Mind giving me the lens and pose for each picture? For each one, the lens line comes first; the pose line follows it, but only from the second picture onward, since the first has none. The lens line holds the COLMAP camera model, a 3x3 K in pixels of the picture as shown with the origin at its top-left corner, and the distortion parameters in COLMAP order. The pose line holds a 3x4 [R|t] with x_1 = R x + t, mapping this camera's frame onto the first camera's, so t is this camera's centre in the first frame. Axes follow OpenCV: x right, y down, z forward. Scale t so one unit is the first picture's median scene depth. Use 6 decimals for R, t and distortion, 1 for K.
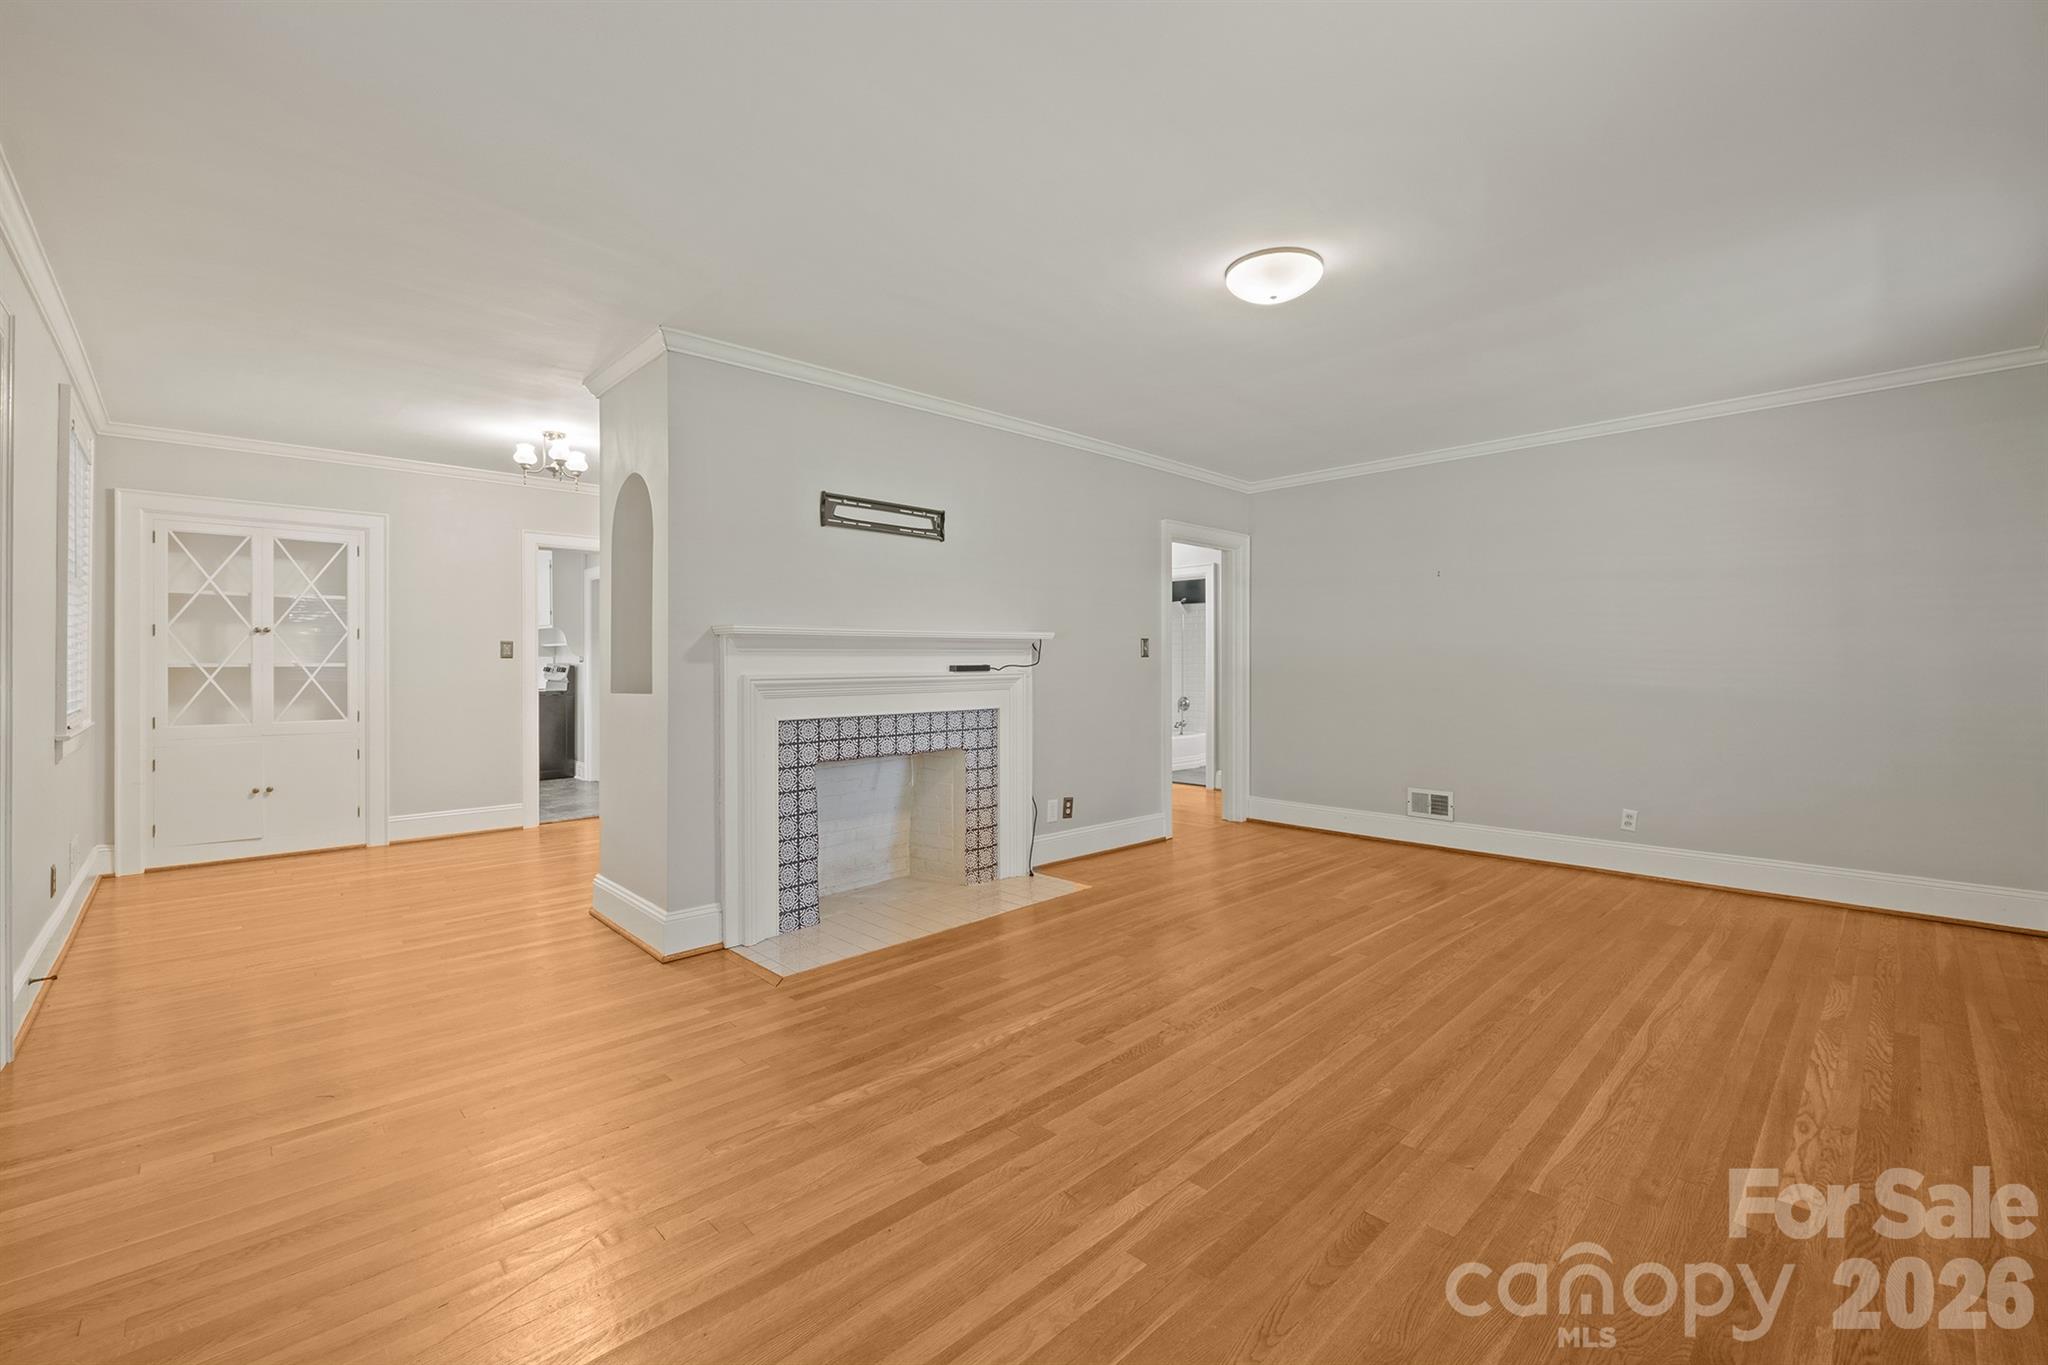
lens RADIAL K [[868.5, 0, 1016.6], [0, 868.5, 662.2], [0, 0, 1]] dist [-0.001949, -0.000257]
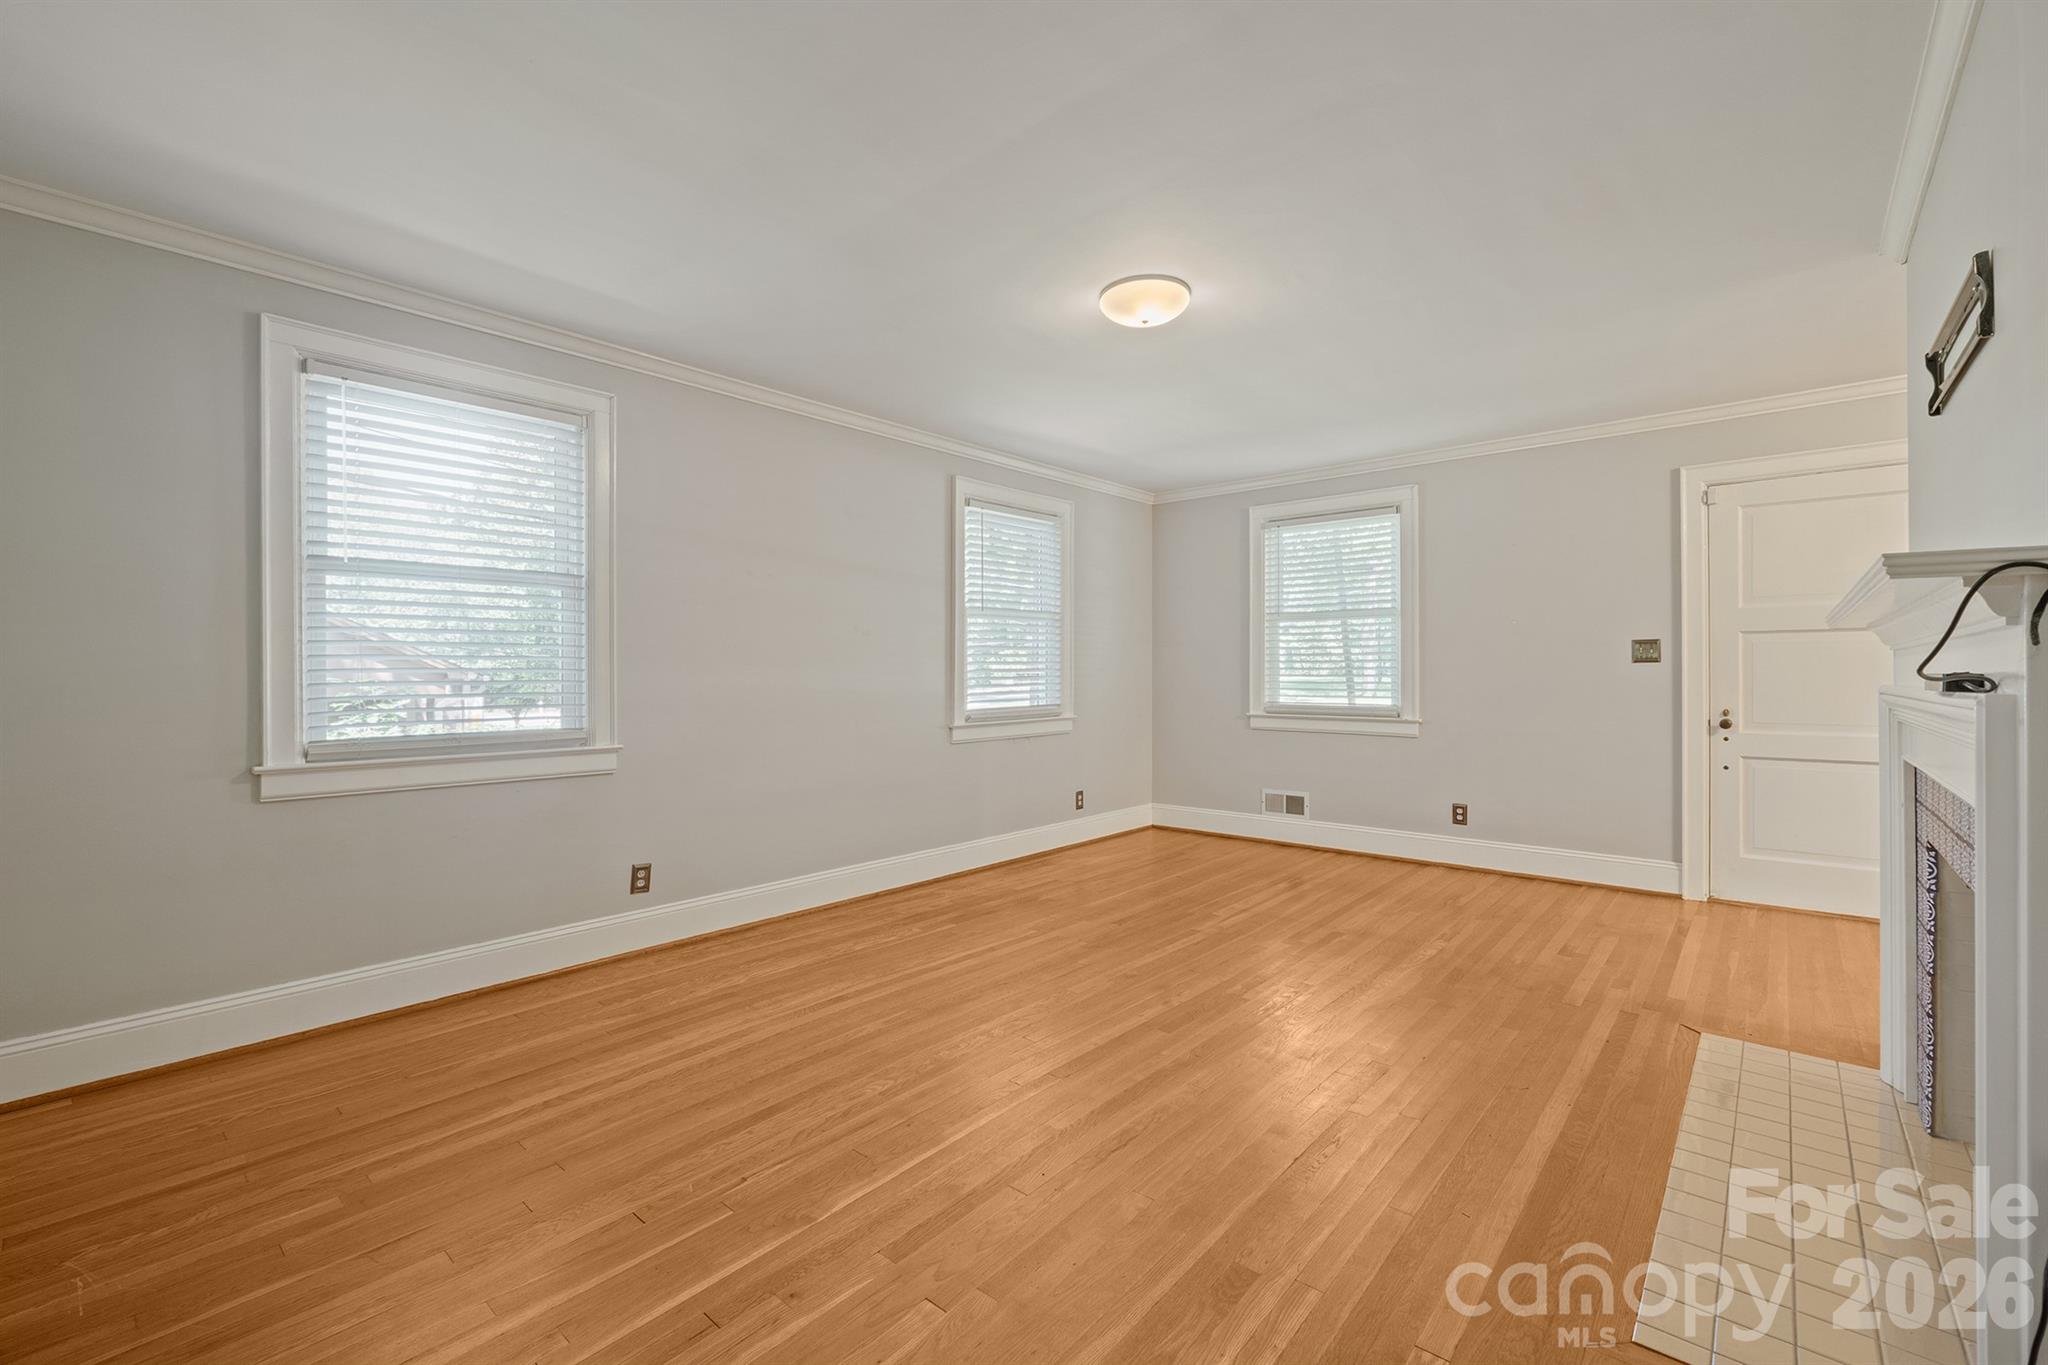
lens RADIAL K [[862.1, 0, 1025.2], [0, 862.1, 680.7], [0, 0, 1]] dist [-0.007461, -0.000106]
pose [[-0.995799, 0.007043, -0.091292, 0.382396], [0.006382, 0.999951, 0.007525, 0.001590], [0.091340, 0.006911, -0.995796, 1.437320]]
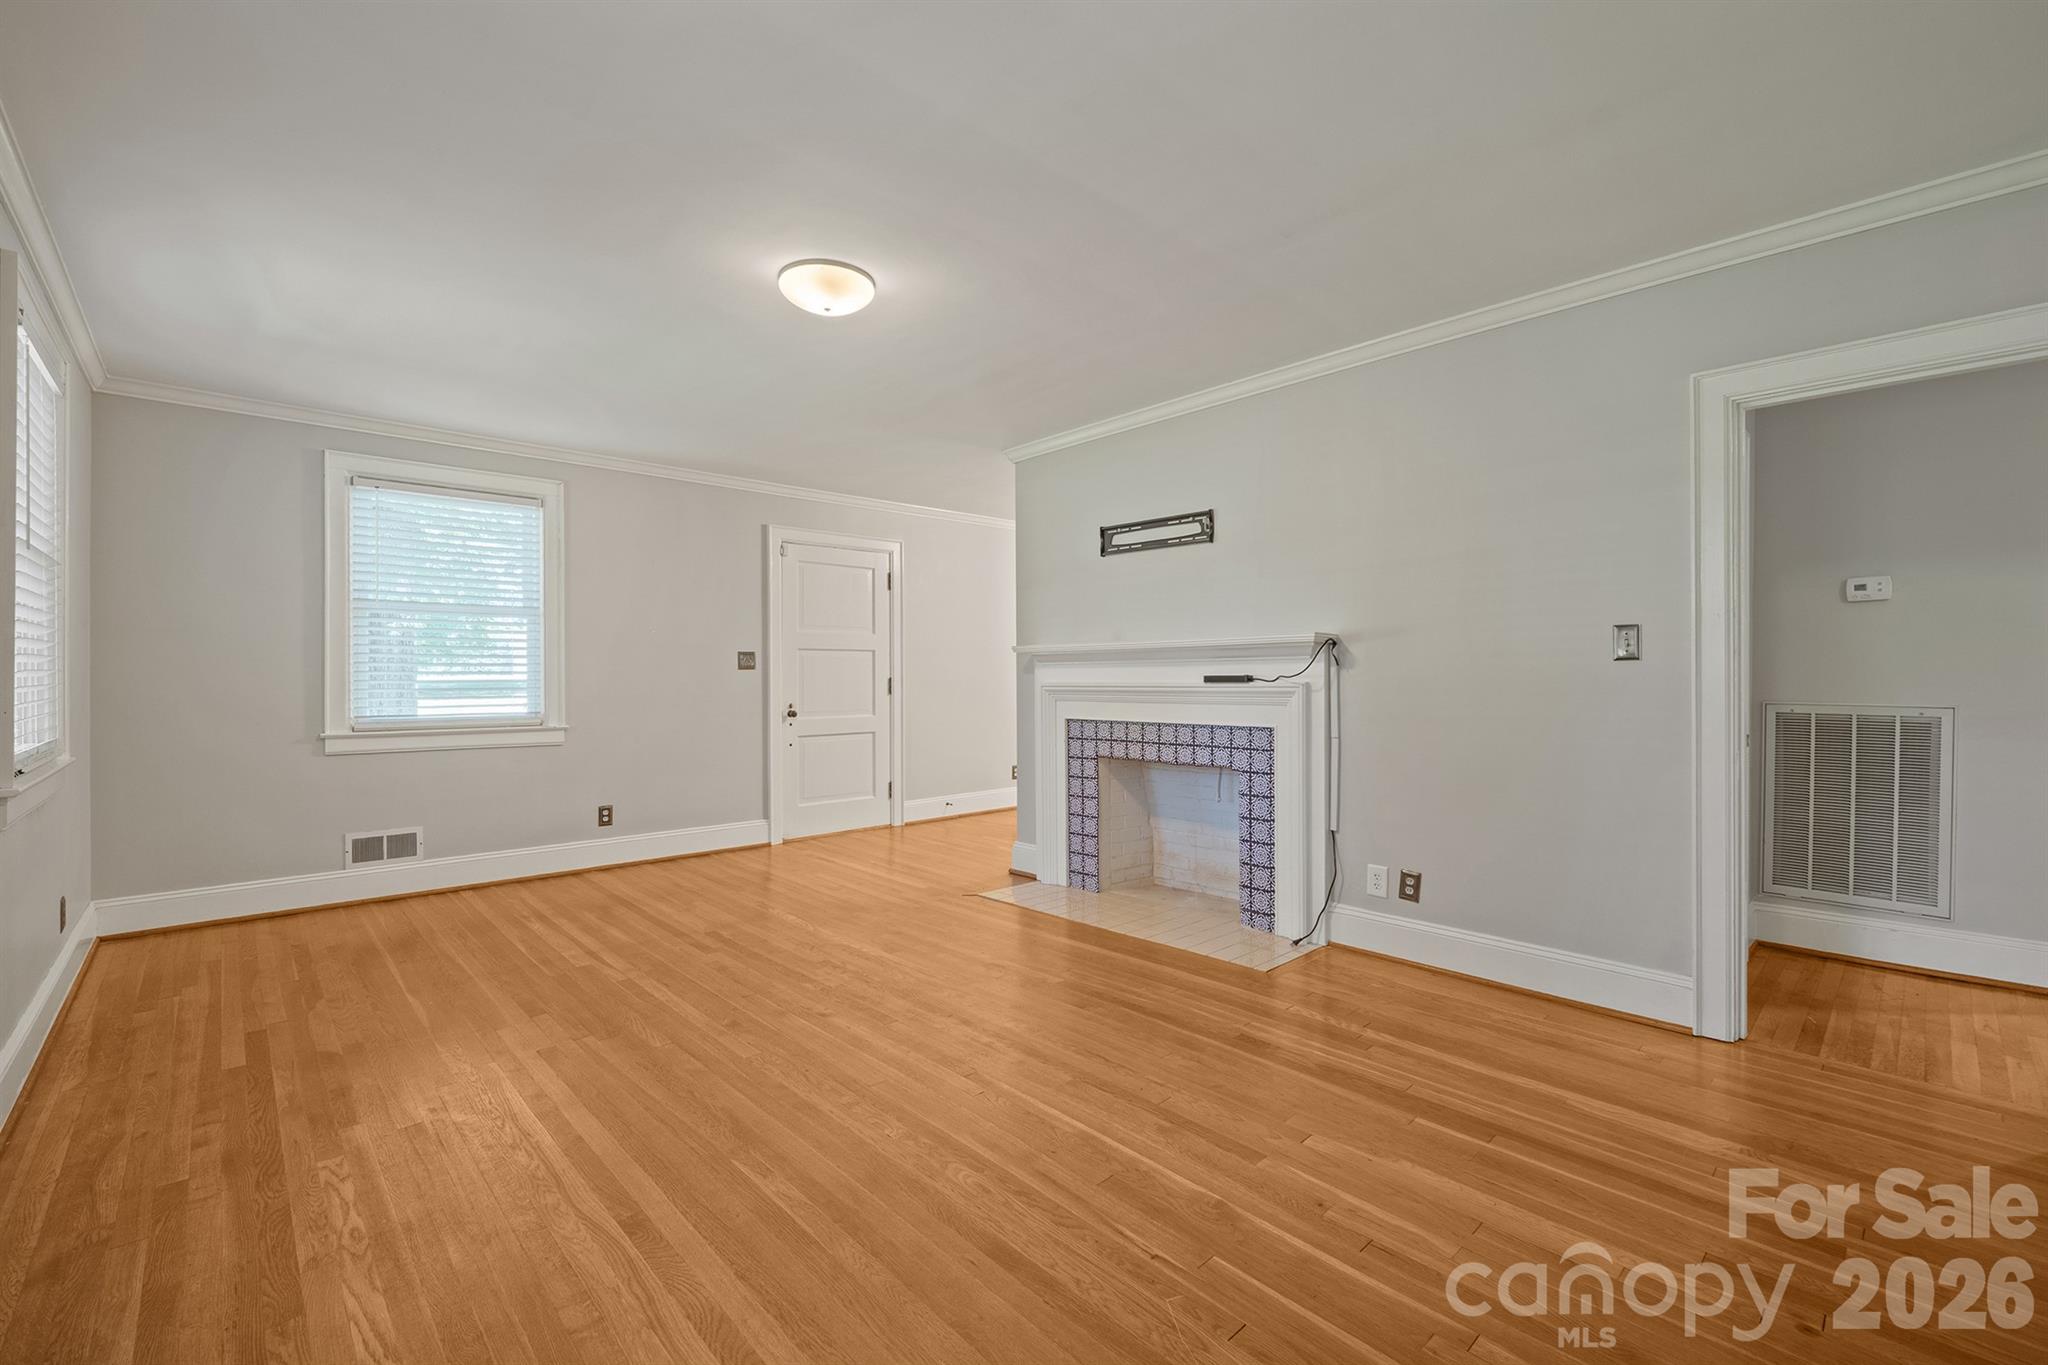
lens RADIAL K [[862.1, 0, 1025.2], [0, 862.1, 680.7], [0, 0, 1]] dist [-0.007461, -0.000106]
pose [[-0.015227, 0.008850, -0.999845, 0.916979], [0.004730, 0.999950, 0.008779, -0.000057], [0.999873, -0.004595, -0.015268, 0.885837]]
